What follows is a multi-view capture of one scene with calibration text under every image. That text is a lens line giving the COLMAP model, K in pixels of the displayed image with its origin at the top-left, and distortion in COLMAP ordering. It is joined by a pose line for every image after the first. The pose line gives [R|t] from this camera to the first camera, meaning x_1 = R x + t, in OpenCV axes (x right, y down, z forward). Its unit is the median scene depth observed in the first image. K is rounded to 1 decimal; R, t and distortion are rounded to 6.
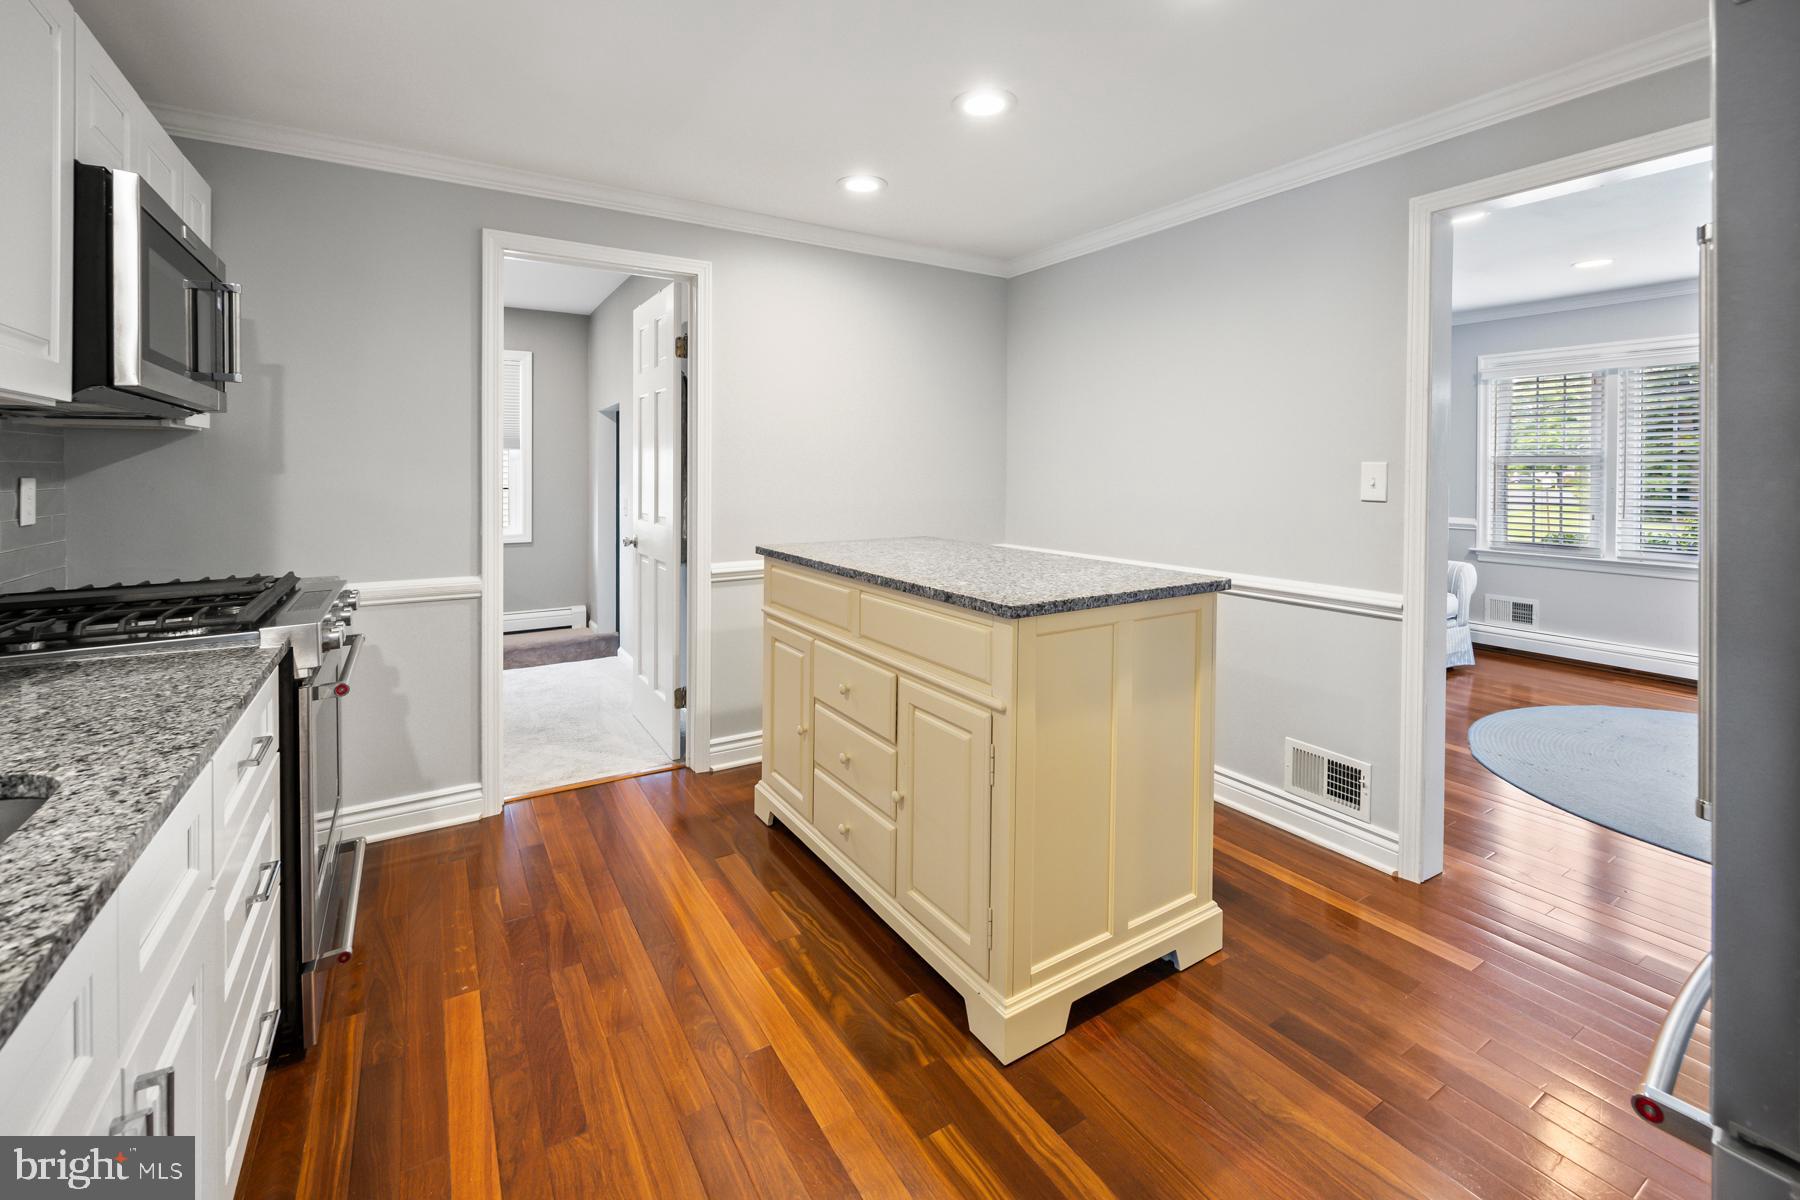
lens RADIAL K [[763.0, 0, 900.1], [0, 763.0, 470.4], [0, 0, 1]] dist [-0.004896, 0.001026]
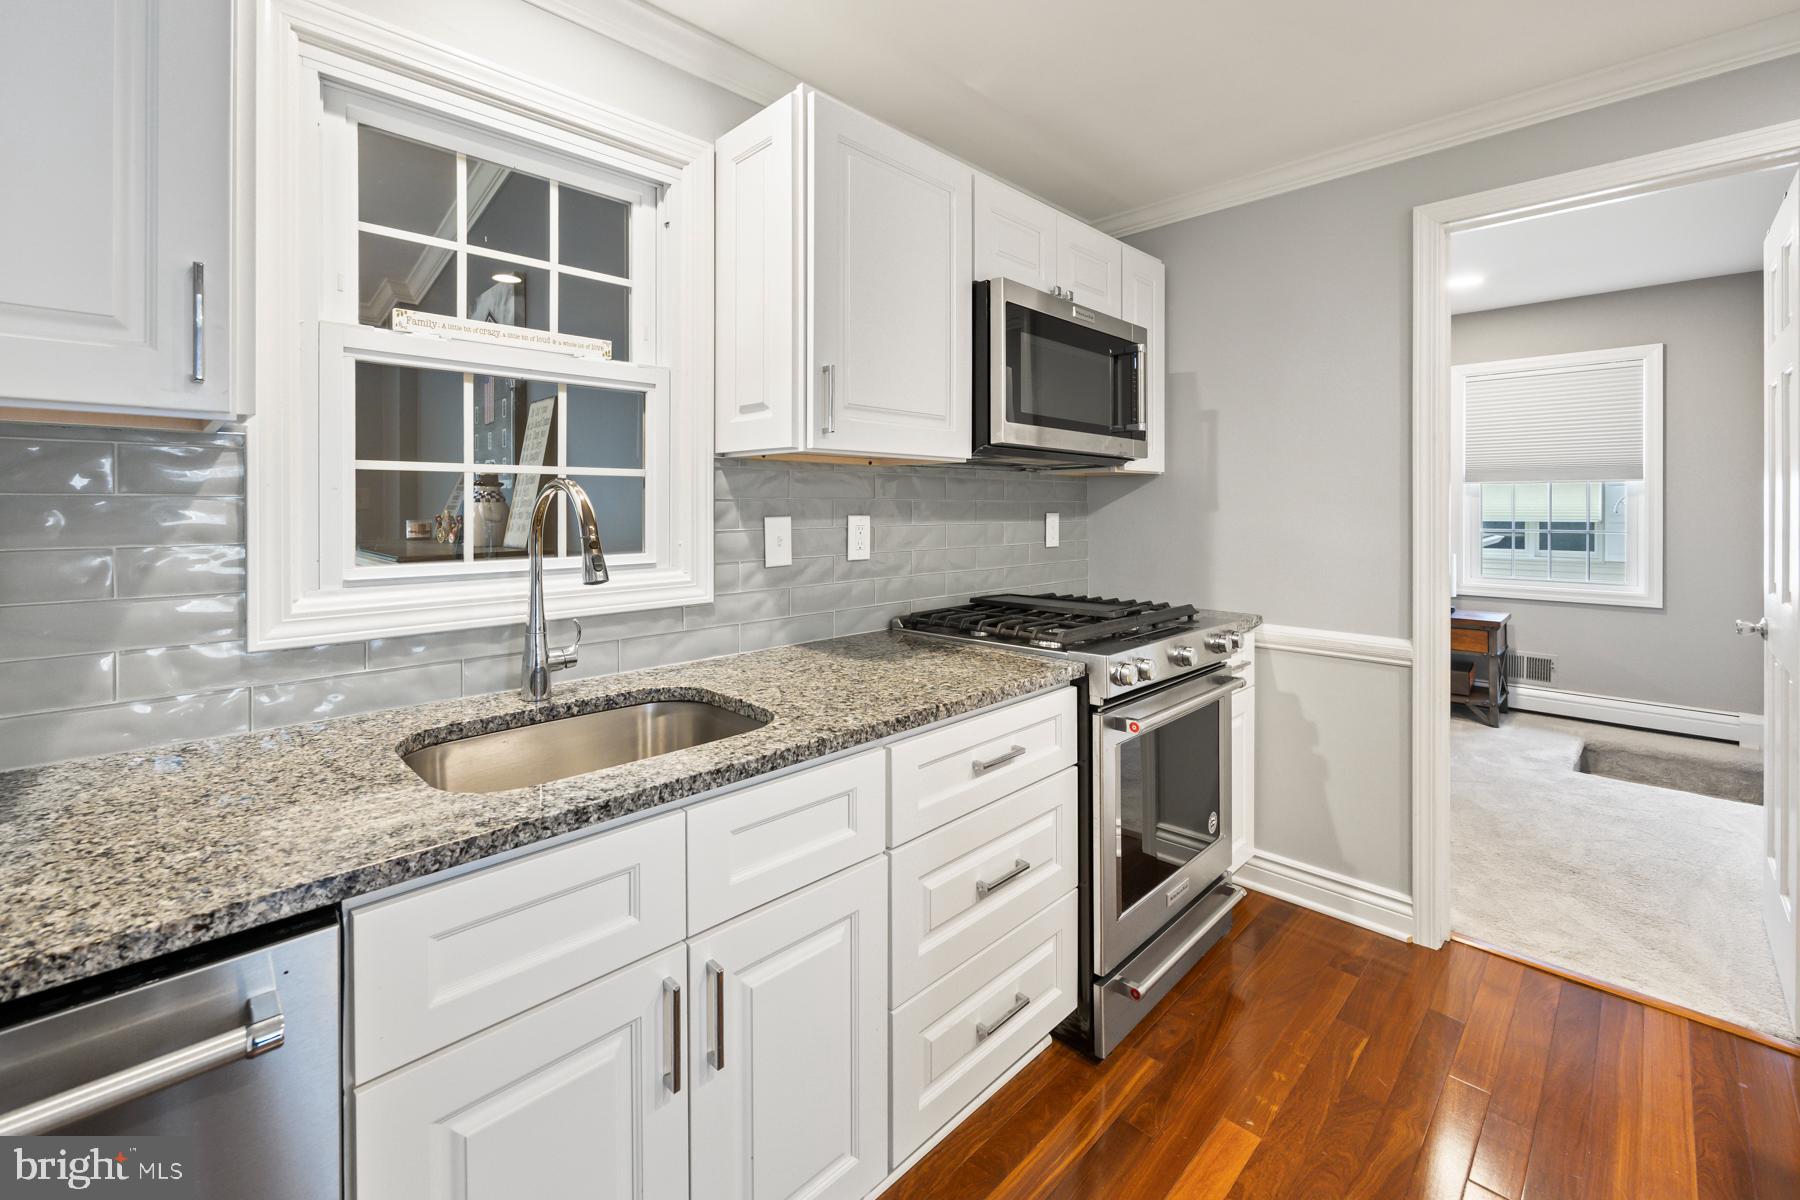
lens RADIAL K [[763.0, 0, 894.4], [0, 763.0, 502.7], [0, 0, 1]] dist [-0.004896, 0.001026]
pose [[0.223540, -0.001863, -0.974693, 0.147632], [-0.003182, 0.999991, -0.002642, -0.004289], [0.974690, 0.003692, 0.223532, 0.381355]]
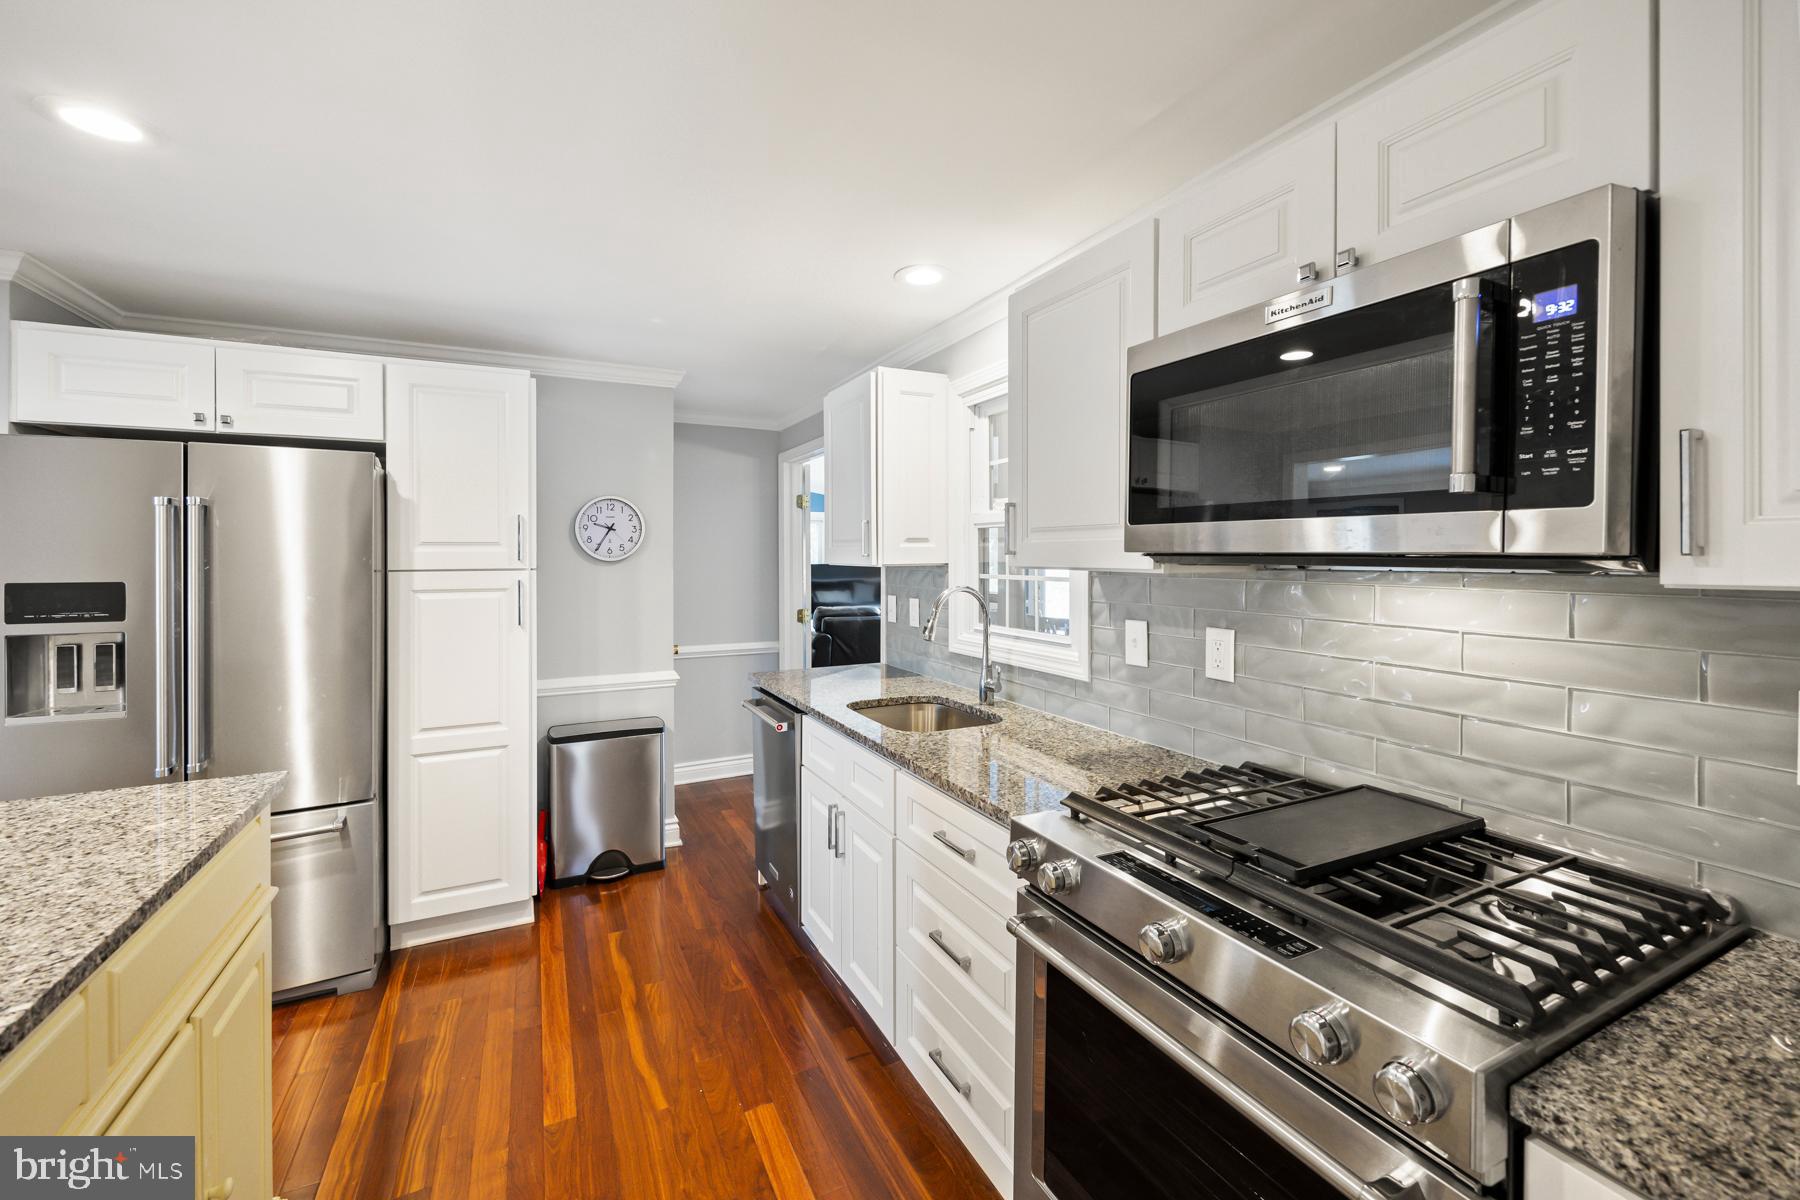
lens RADIAL K [[763.0, 0, 930.7], [0, 763.0, 550.2], [0, 0, 1]] dist [-0.004896, 0.001026]
pose [[-0.997940, -0.001459, 0.064135, -0.574663], [-0.000894, 0.999961, 0.008827, -0.091390], [-0.064146, 0.008752, -0.997902, 1.477541]]
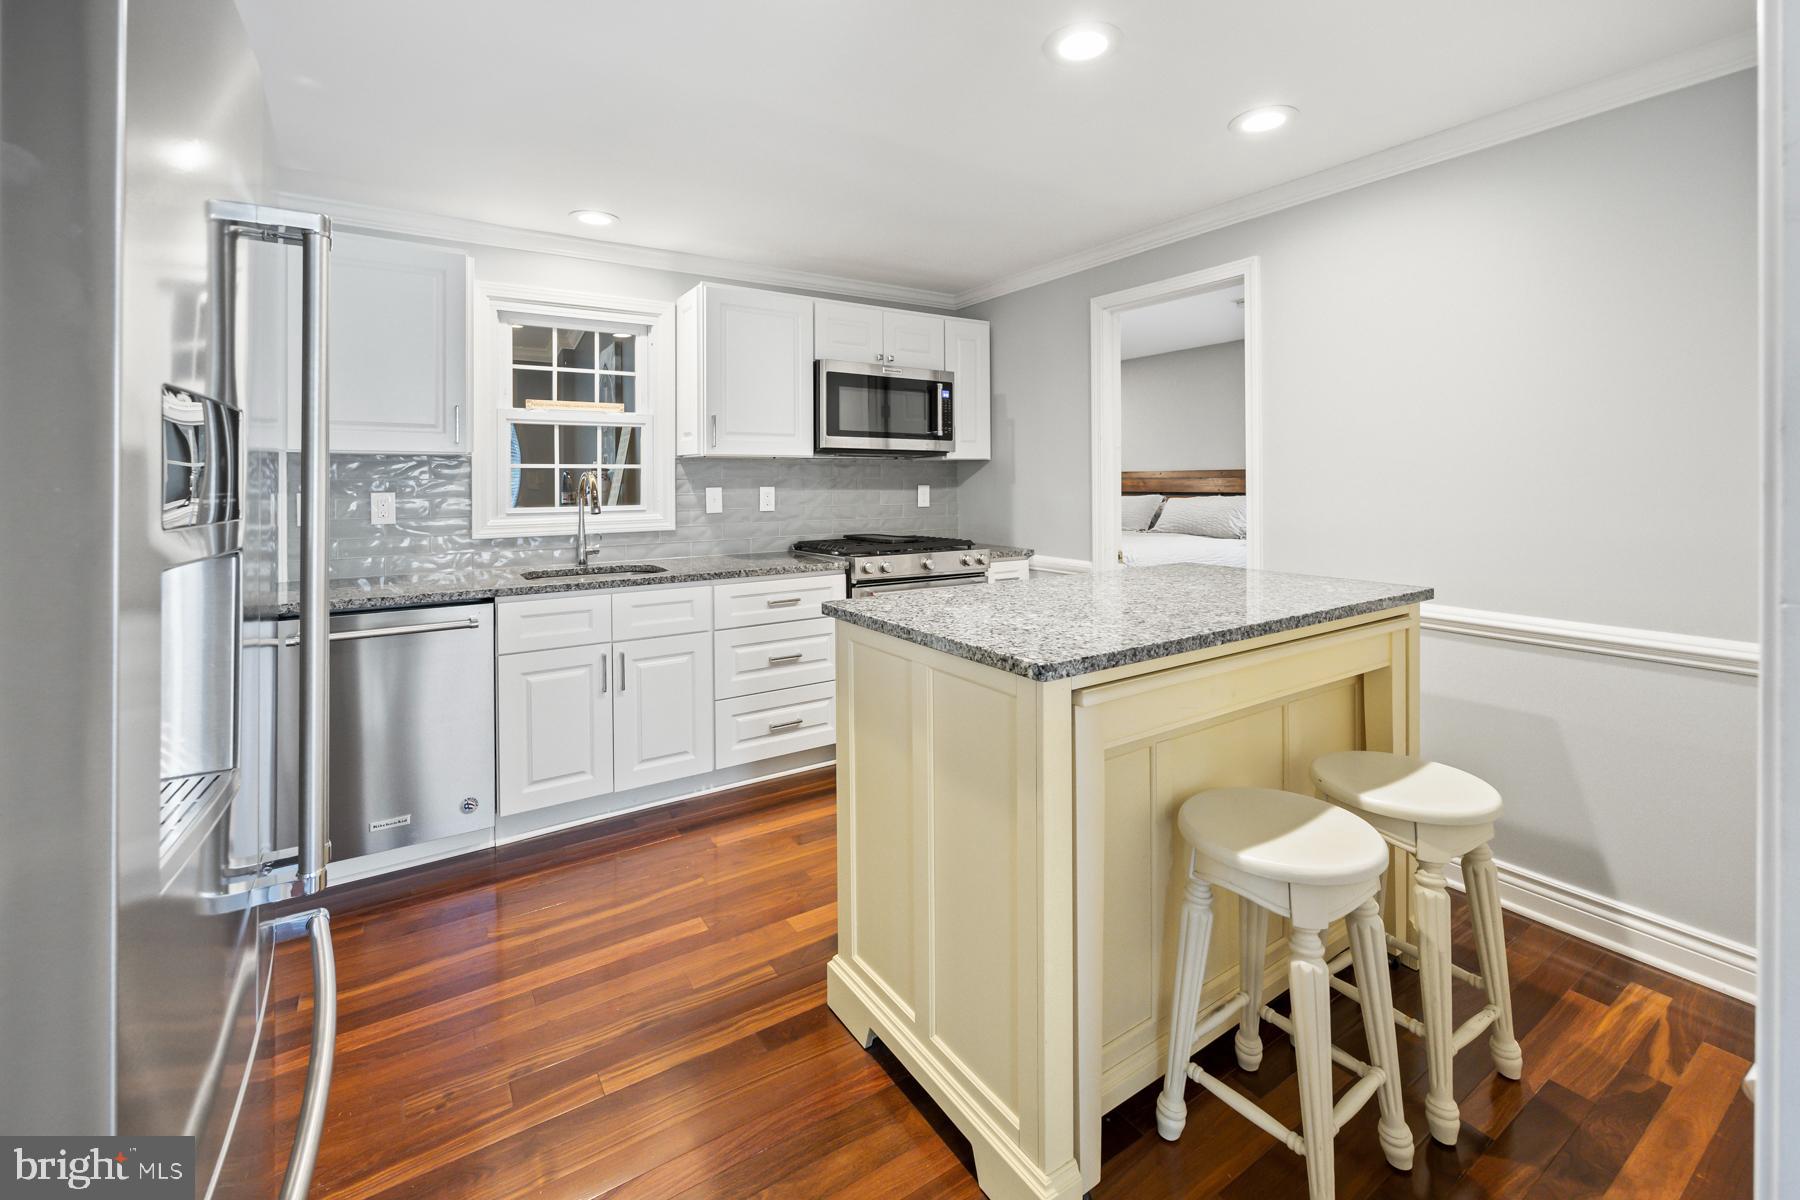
lens RADIAL K [[763.0, 0, 907.3], [0, 763.0, 467.2], [0, 0, 1]] dist [-0.004896, 0.001026]
pose [[0.033826, -0.016848, -0.999286, 1.009954], [0.003437, 0.999854, -0.016741, -0.005292], [0.999422, -0.002869, 0.033879, 0.841147]]
